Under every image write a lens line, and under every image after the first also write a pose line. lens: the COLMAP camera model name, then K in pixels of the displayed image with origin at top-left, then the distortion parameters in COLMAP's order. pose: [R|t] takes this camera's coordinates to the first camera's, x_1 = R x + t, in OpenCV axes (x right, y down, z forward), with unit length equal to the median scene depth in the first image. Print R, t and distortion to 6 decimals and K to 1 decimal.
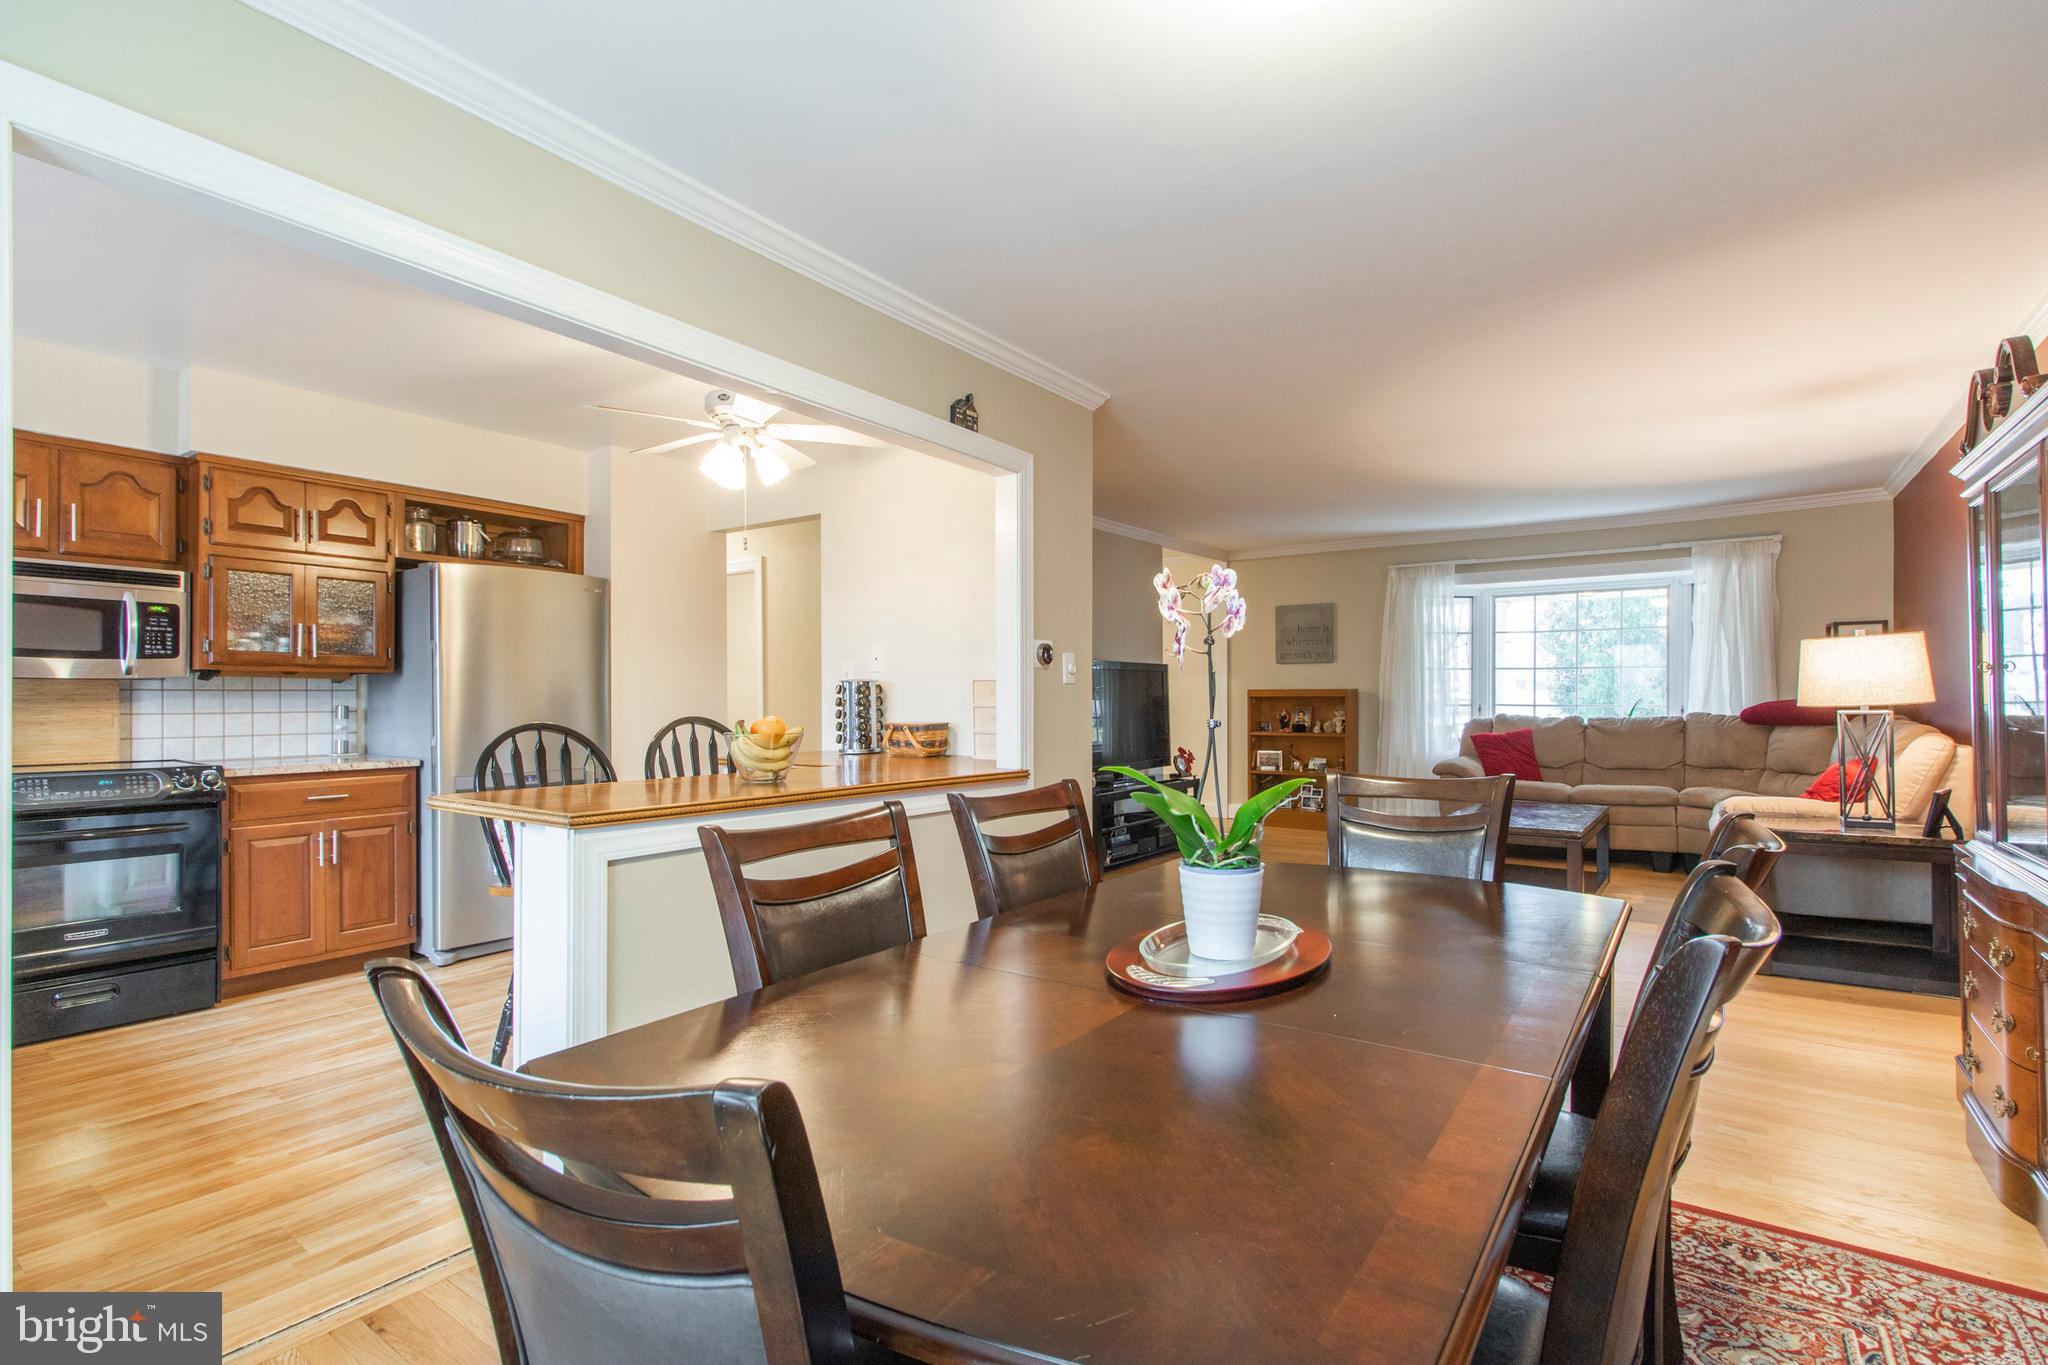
lens RADIAL K [[949.2, 0, 1021.9], [0, 949.2, 695.2], [0, 0, 1]] dist [0.001788, -0.000813]
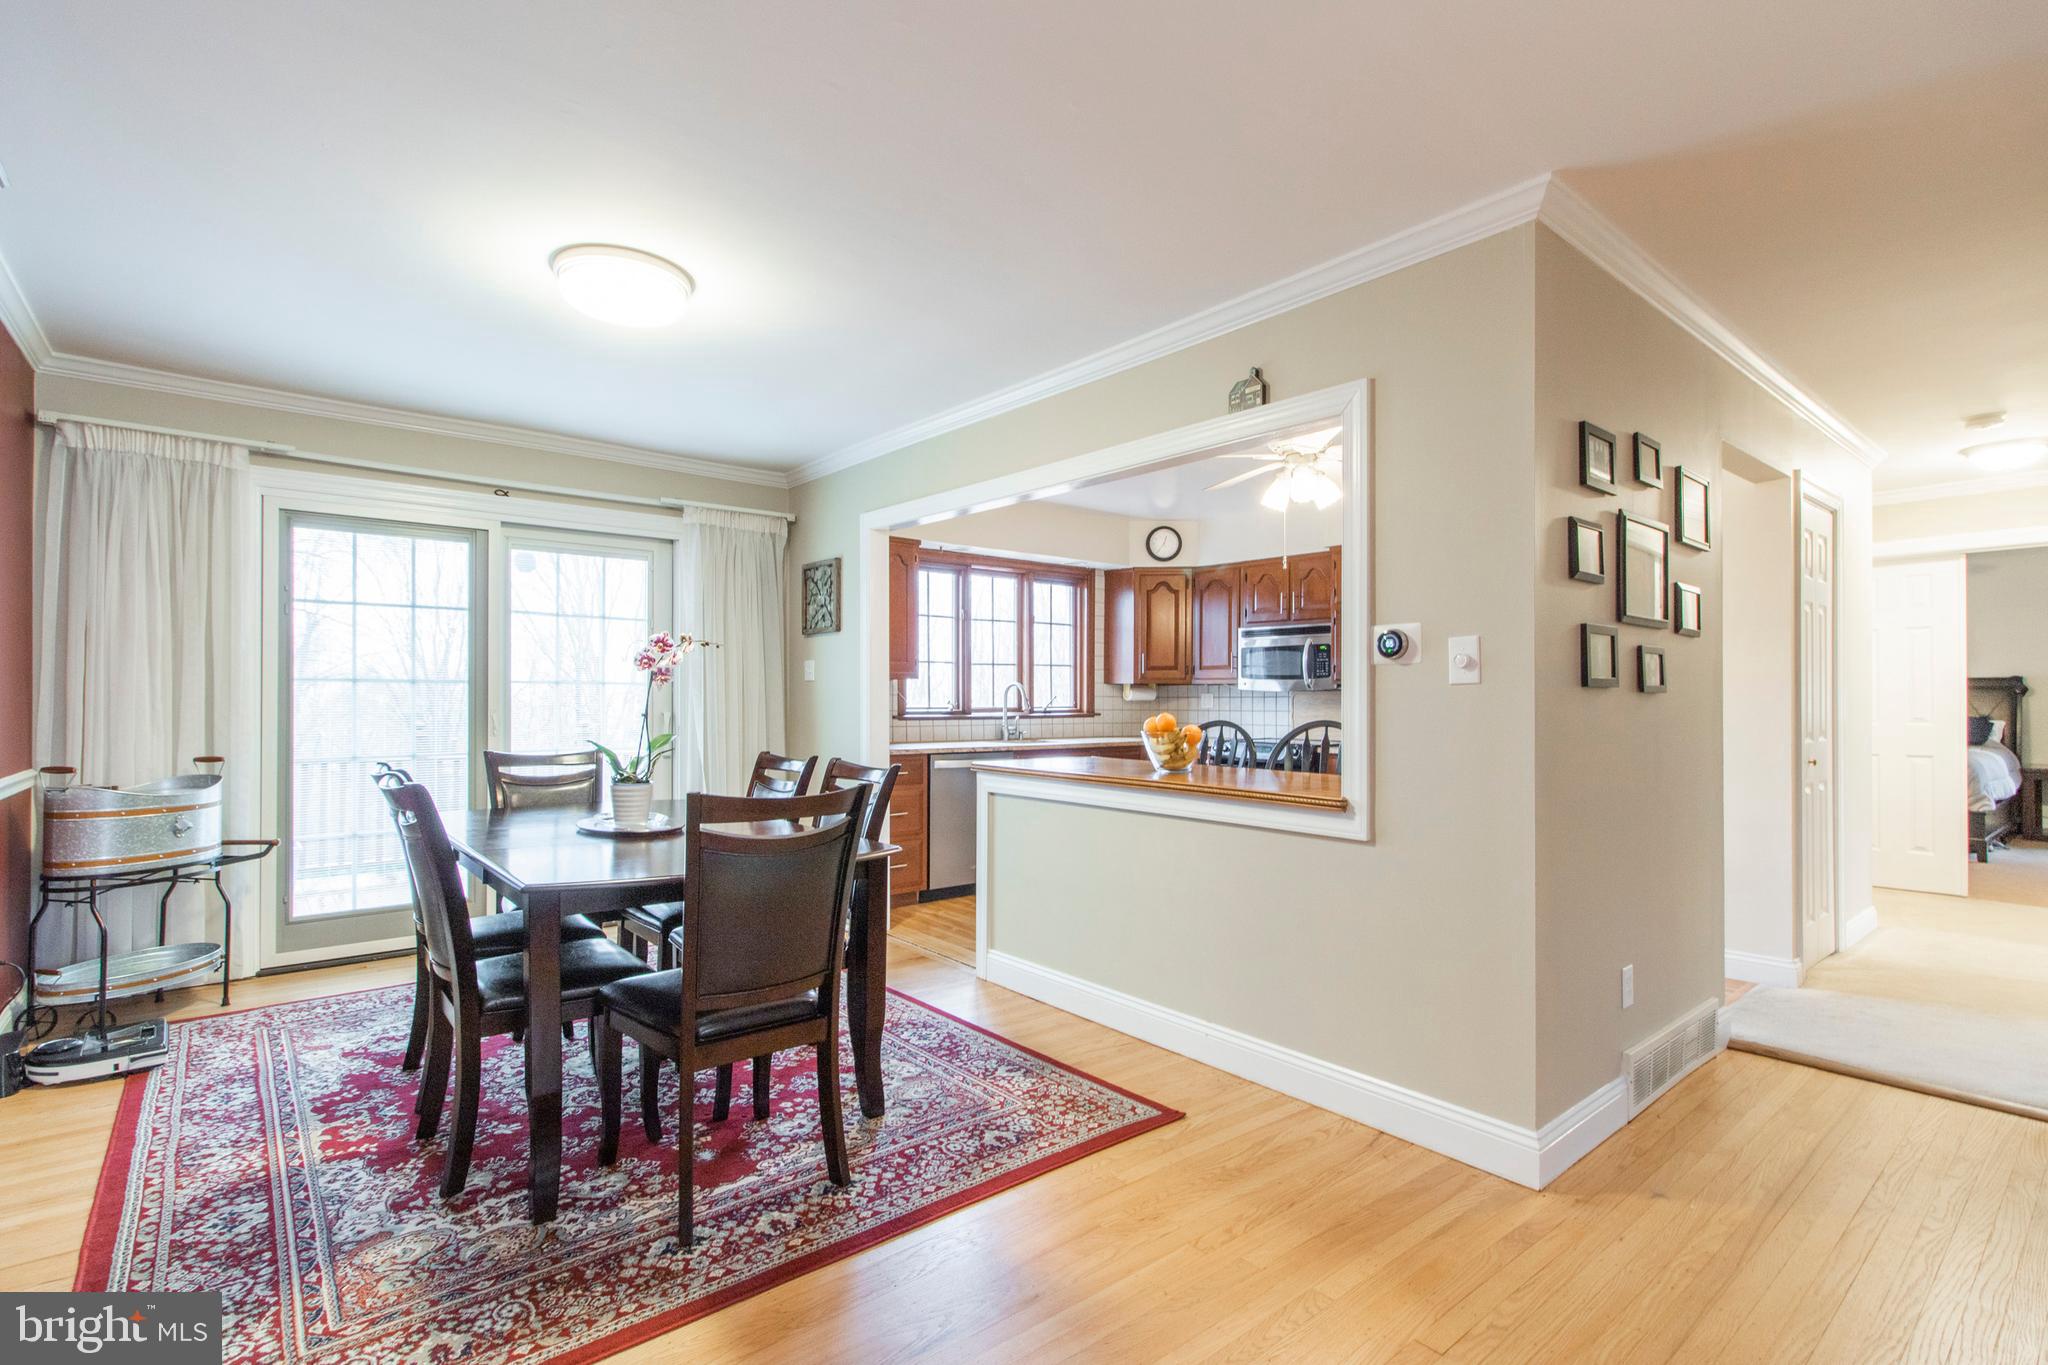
lens RADIAL K [[949.2, 0, 1044.8], [0, 949.2, 691.8], [0, 0, 1]] dist [0.001788, -0.000813]
pose [[-0.239703, -0.008880, -0.970806, 0.764445], [0.002510, 0.999949, -0.009767, 0.000010], [0.970843, -0.004778, -0.239669, 0.902177]]
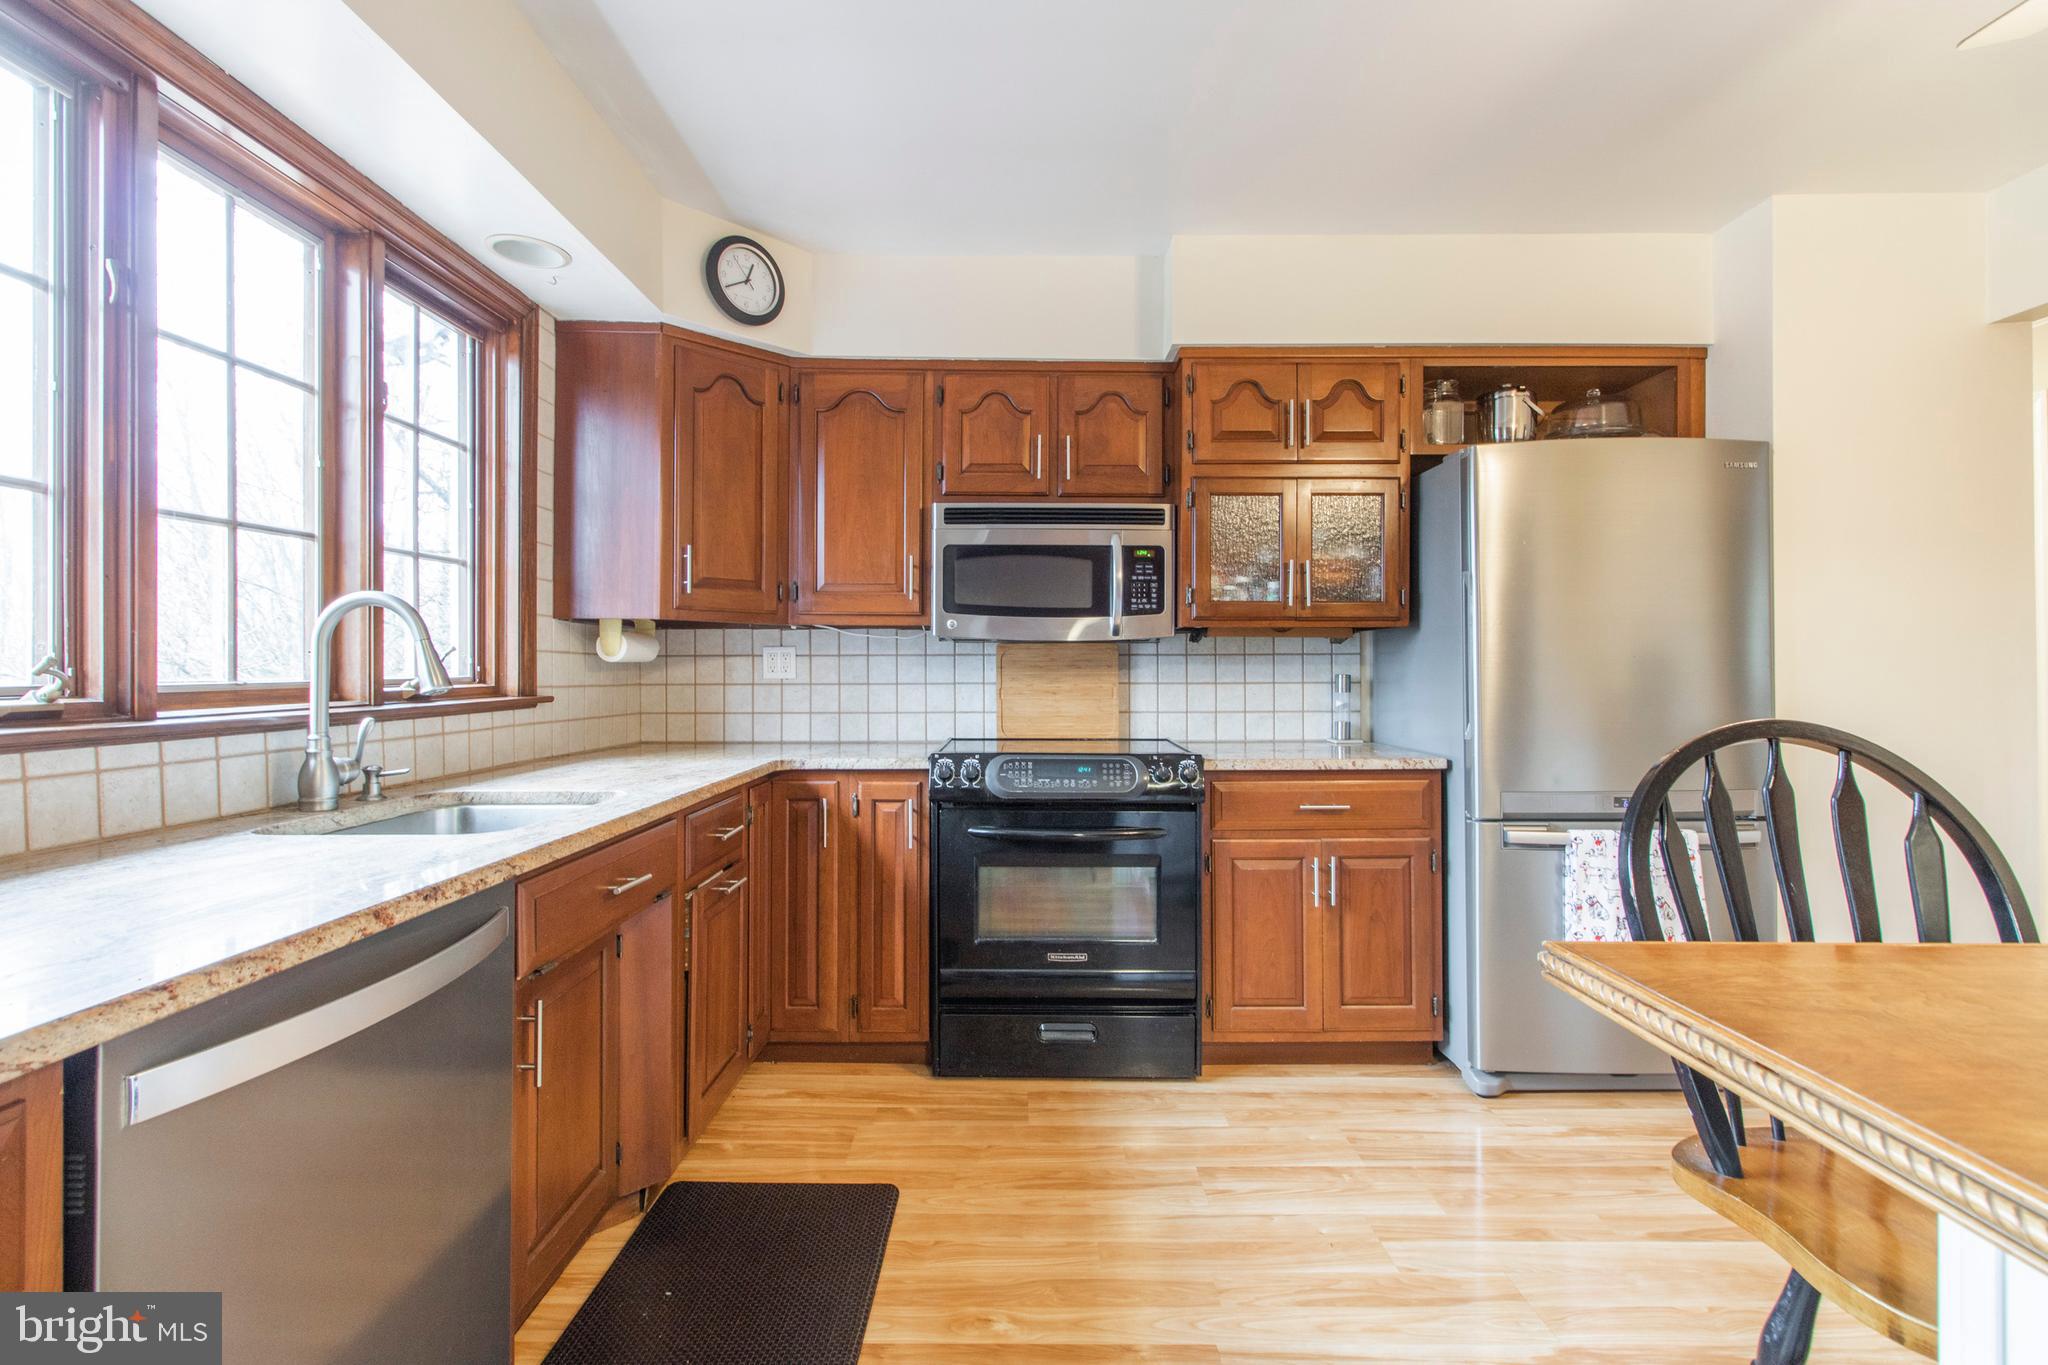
lens RADIAL K [[949.2, 0, 1003.4], [0, 949.2, 668.5], [0, 0, 1]] dist [0.001788, -0.000813]
pose [[0.564002, -0.000474, -0.825773, -0.305469], [0.004000, 0.999990, 0.002159, 0.004377], [0.825763, -0.004521, 0.563998, 0.437393]]
